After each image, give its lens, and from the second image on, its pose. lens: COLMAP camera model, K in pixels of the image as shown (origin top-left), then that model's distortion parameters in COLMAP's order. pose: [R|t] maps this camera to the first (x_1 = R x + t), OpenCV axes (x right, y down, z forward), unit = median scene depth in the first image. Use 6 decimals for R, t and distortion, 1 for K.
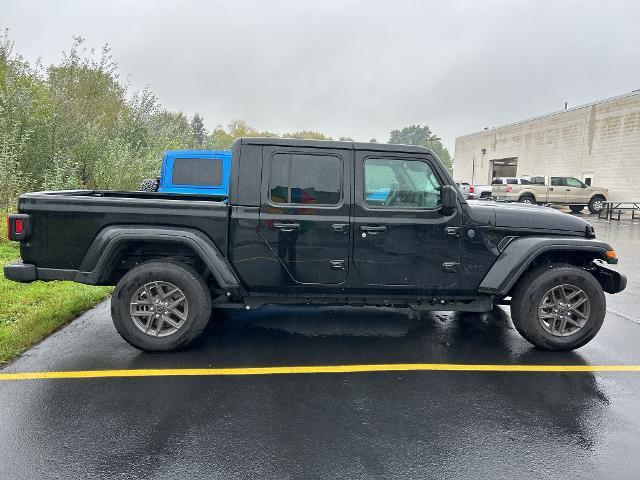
lens RADIAL K [[474.3, 0, 320.0], [0, 474.3, 240.0], [0, 0, 1]] dist [0.009225, -0.000575]
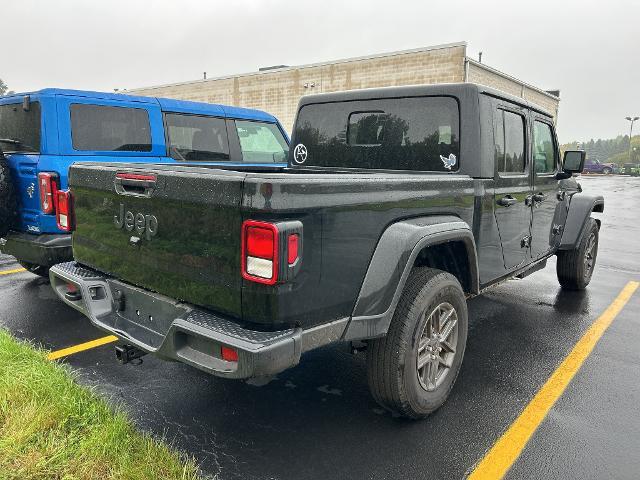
lens RADIAL K [[474.3, 0, 320.0], [0, 474.3, 240.0], [0, 0, 1]] dist [0.009225, -0.000575]
pose [[0.705460, -0.135517, 0.695673, -0.115438], [0.086971, 0.990684, 0.104791, -0.009844], [-0.703394, -0.013423, 0.710674, 0.081759]]
